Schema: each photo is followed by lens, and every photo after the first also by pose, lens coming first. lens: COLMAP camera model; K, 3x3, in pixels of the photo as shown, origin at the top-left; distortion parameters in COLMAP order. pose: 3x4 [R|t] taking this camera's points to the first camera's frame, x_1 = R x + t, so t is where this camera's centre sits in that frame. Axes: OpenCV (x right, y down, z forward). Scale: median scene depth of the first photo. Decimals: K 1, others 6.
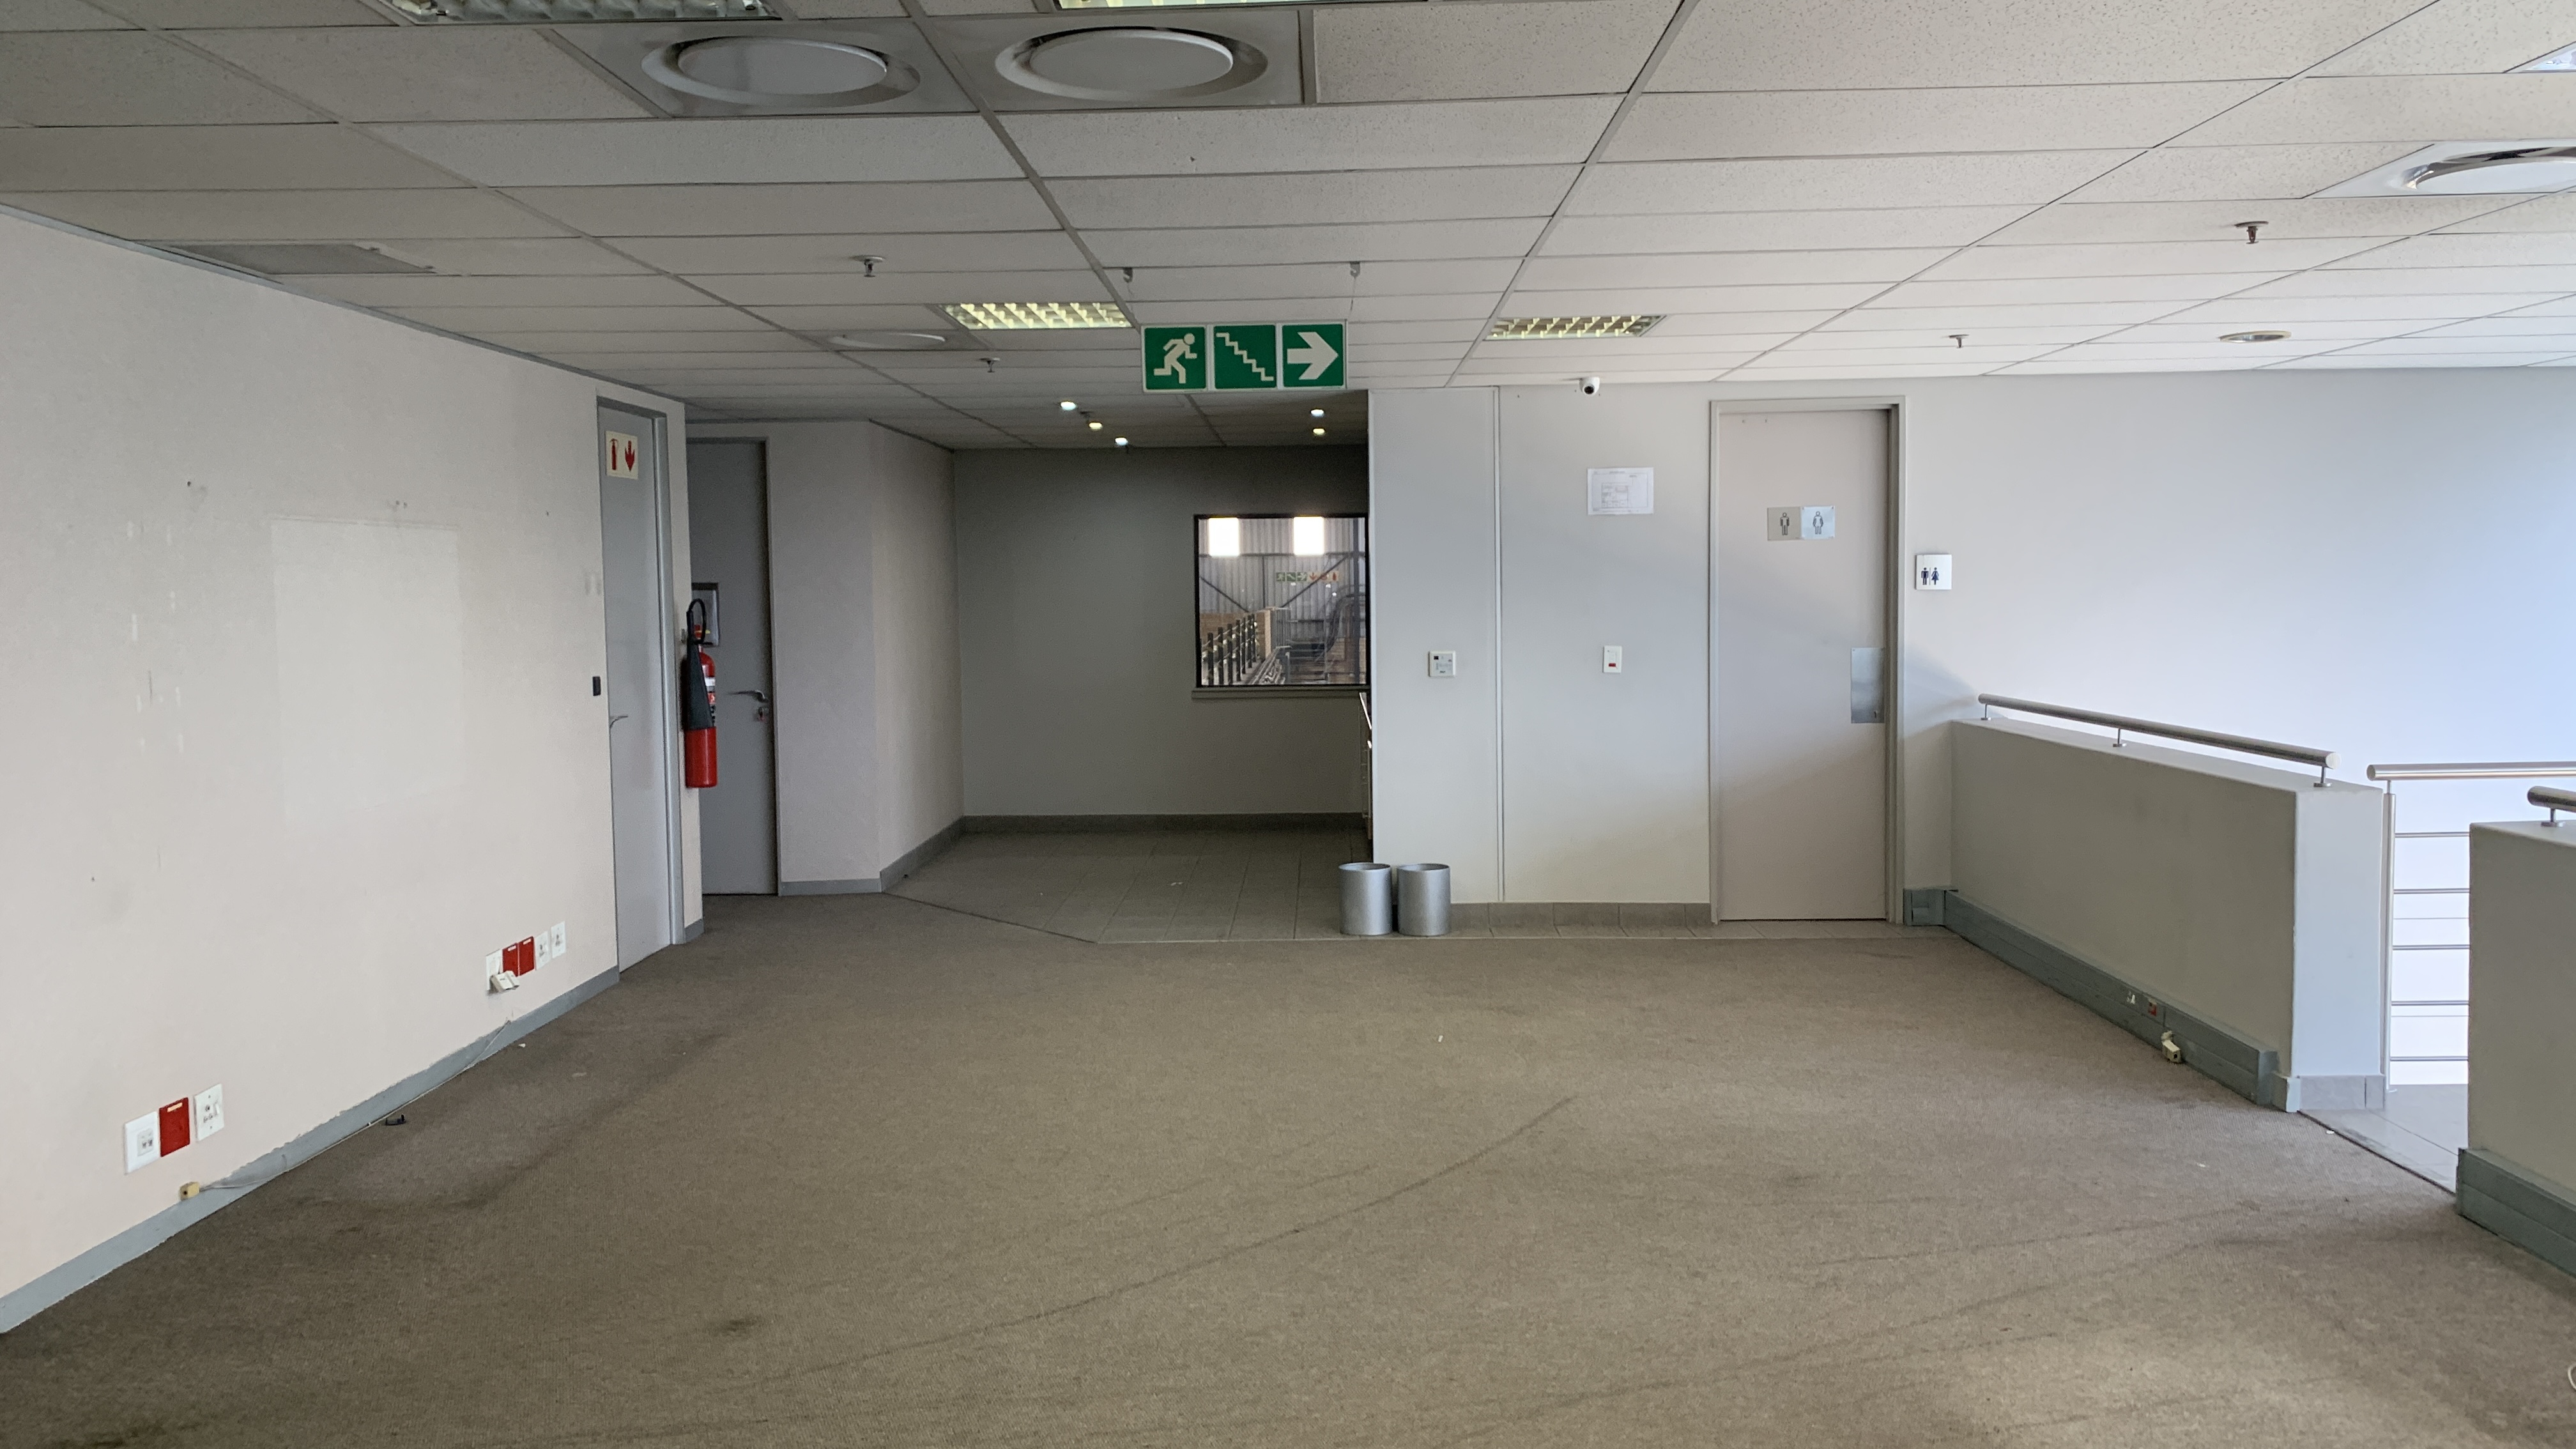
lens RADIAL K [[1951.4, 0, 1298.0], [0, 1951.4, 693.0], [0, 0, 1]] dist [0.042105, -0.036474]
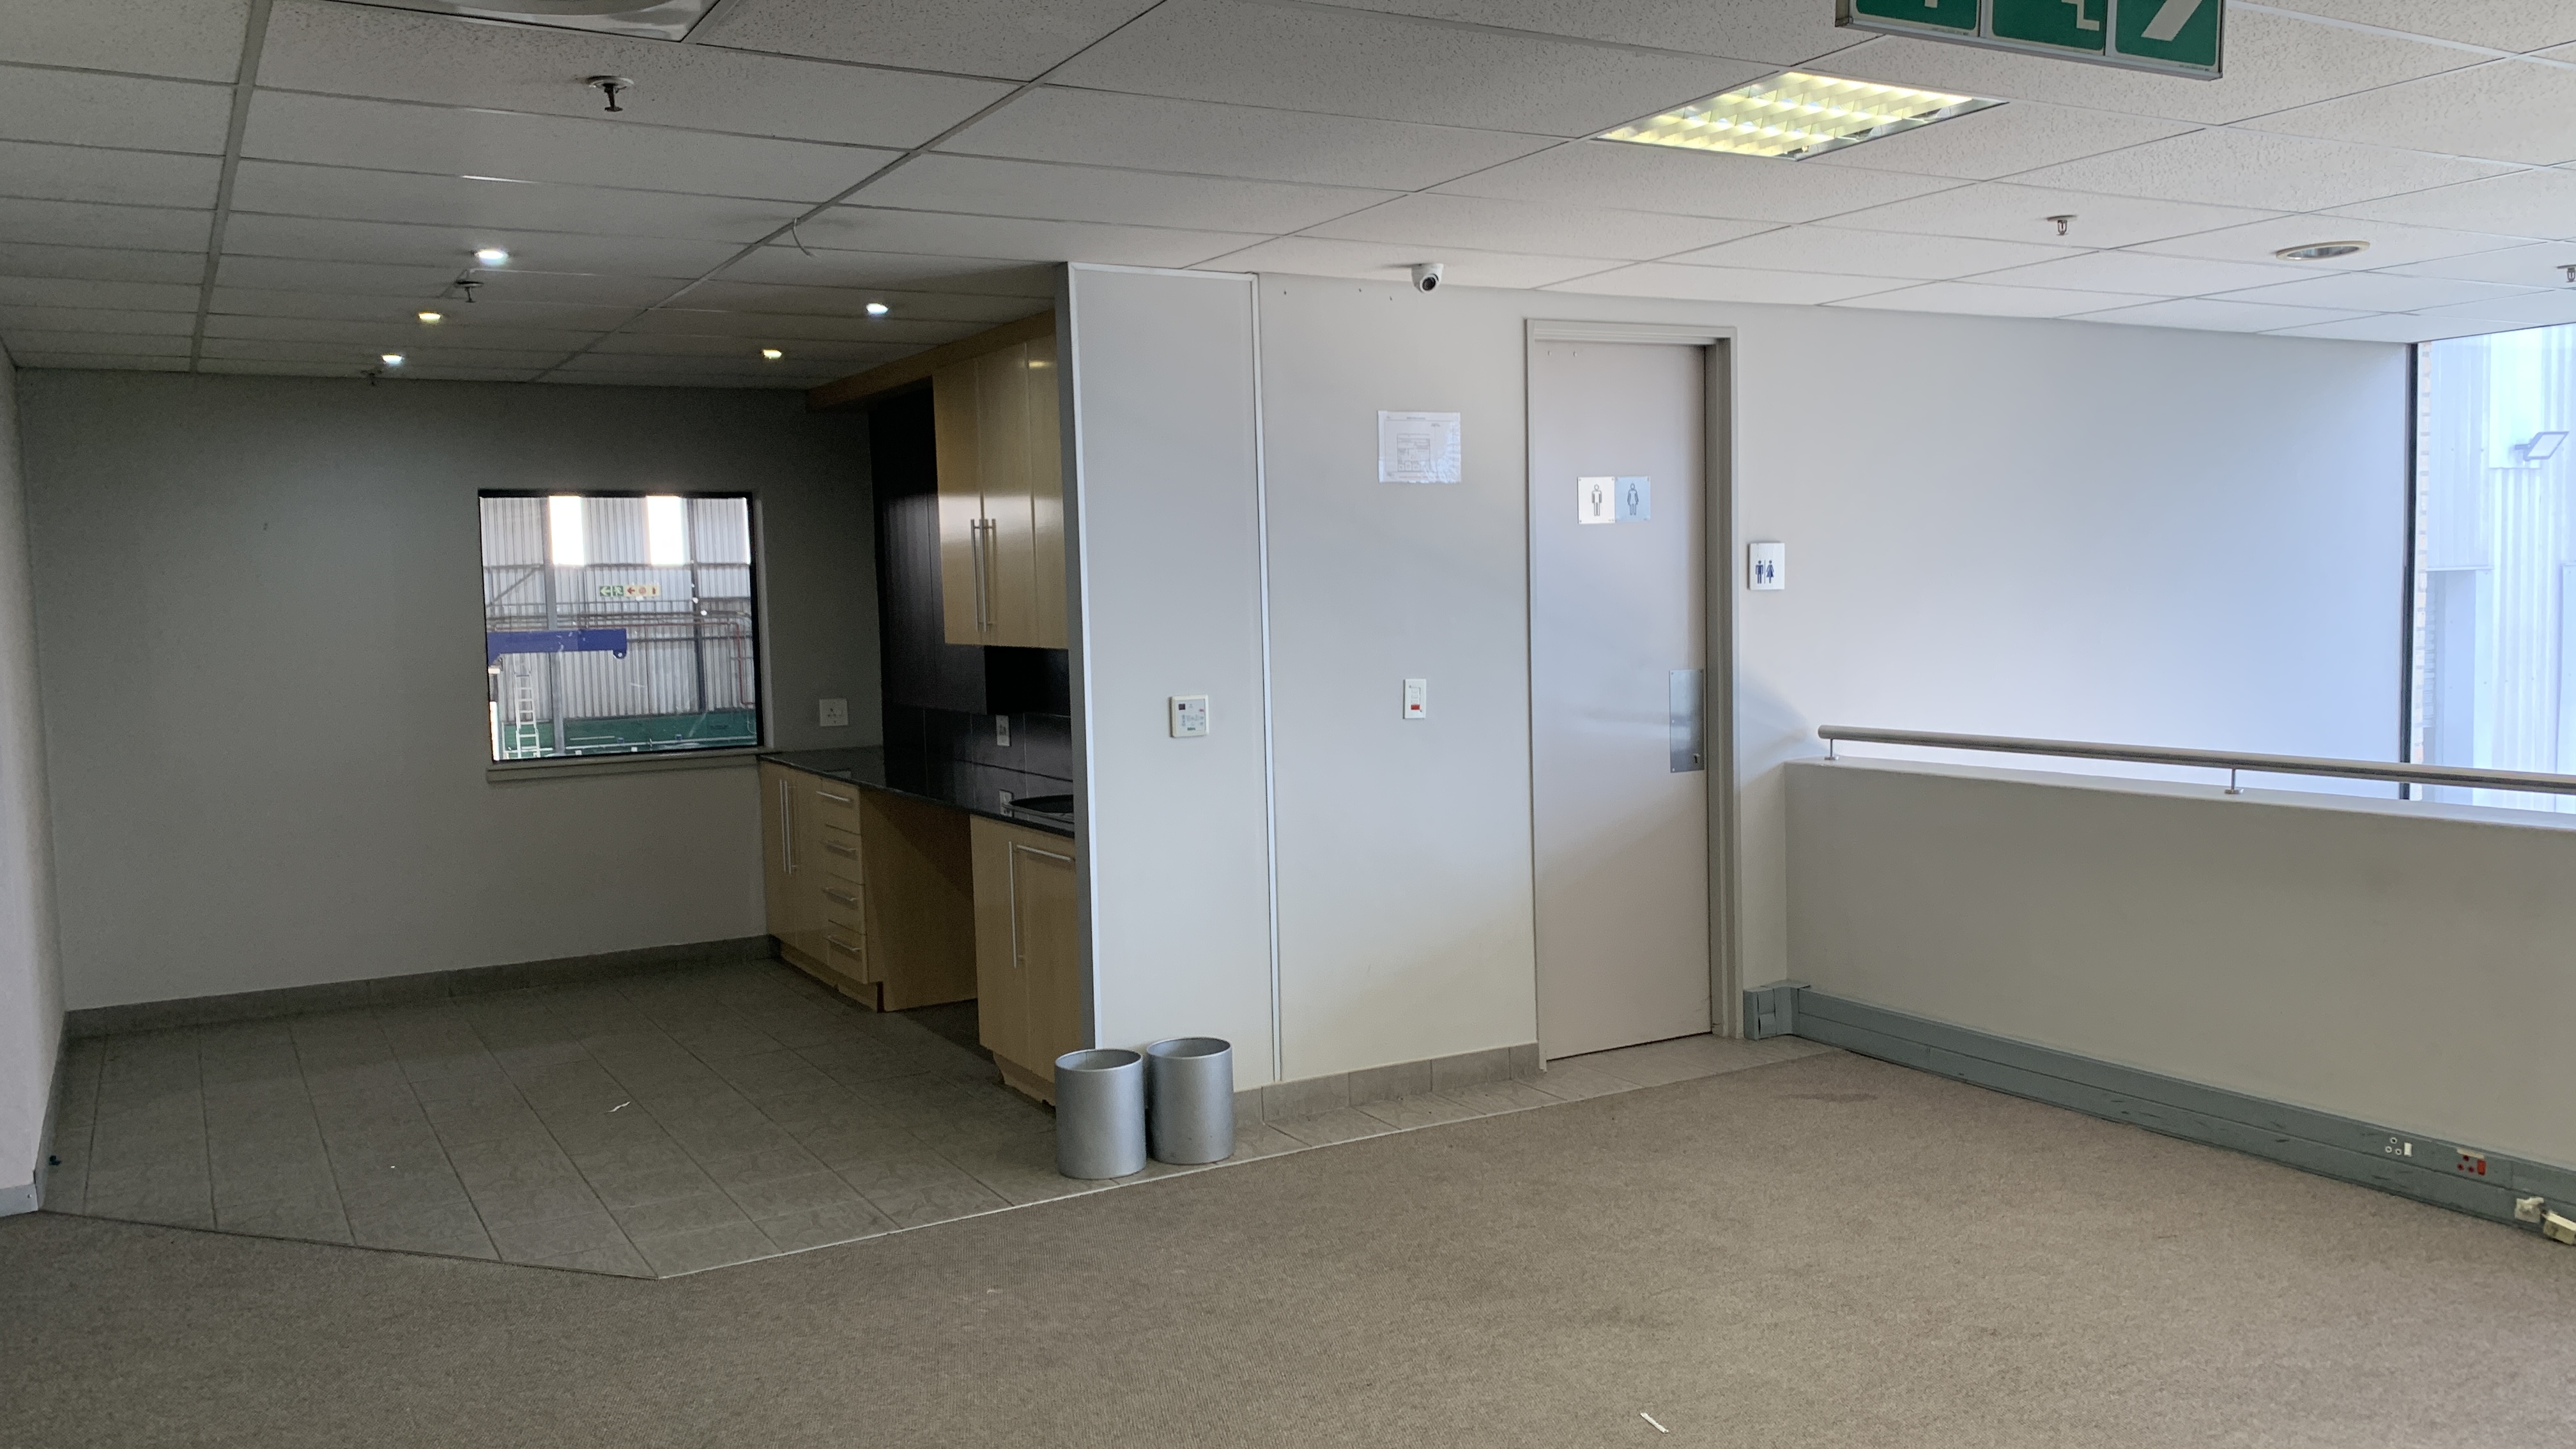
lens RADIAL K [[1951.4, 0, 1298.0], [0, 1951.4, 693.0], [0, 0, 1]] dist [0.042105, -0.036474]
pose [[0.861425, -0.037121, 0.506526, -0.211996], [0.043111, 0.999070, -0.000100, -0.020772], [-0.506051, 0.021923, 0.862225, 0.445528]]
